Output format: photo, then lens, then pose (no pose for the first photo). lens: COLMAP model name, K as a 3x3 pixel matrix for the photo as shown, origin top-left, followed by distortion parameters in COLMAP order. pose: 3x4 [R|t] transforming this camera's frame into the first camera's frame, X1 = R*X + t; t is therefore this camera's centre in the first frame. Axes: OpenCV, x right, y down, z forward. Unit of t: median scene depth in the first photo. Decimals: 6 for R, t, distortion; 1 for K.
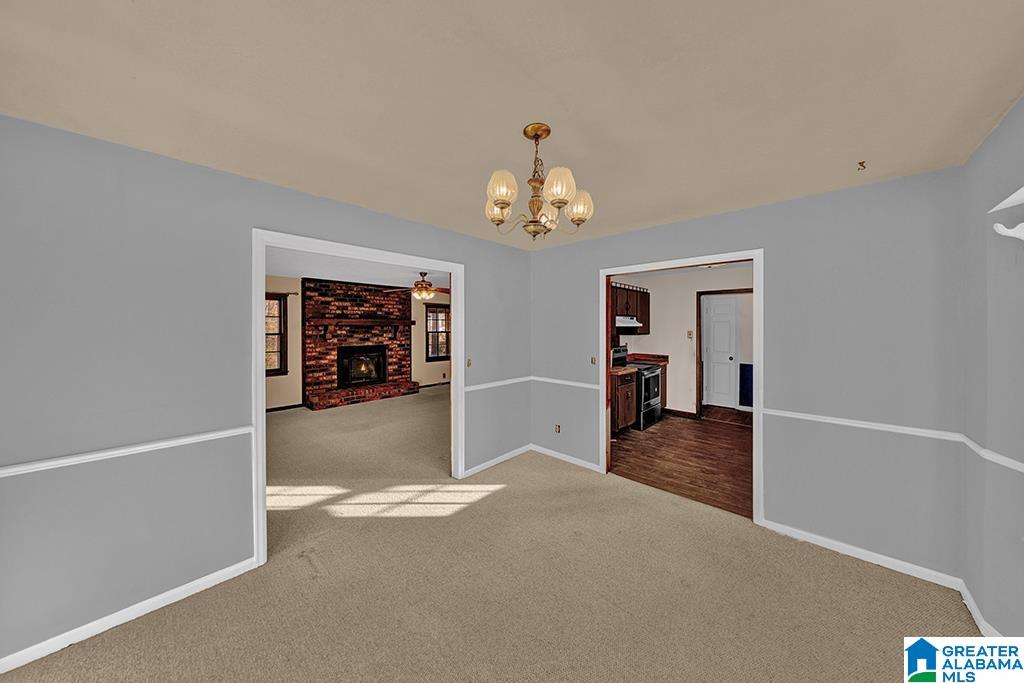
lens RADIAL K [[339.0, 0, 514.7], [0, 339.0, 332.5], [0, 0, 1]] dist [-0.001206, -0.002412]
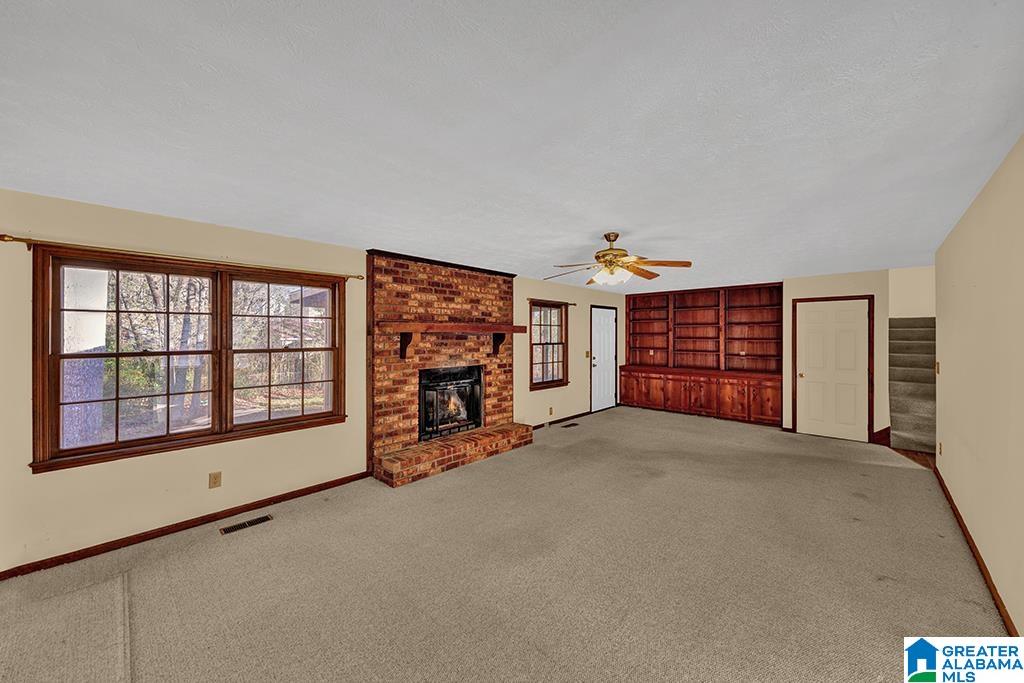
lens RADIAL K [[386.2, 0, 509.5], [0, 386.2, 339.5], [0, 0, 1]] dist [0.002128, 0.000024]
pose [[0.999864, -0.000017, -0.016497, -0.356838], [-0.000102, 0.999974, -0.007221, -0.005656], [0.016496, 0.007221, 0.999838, 0.335265]]
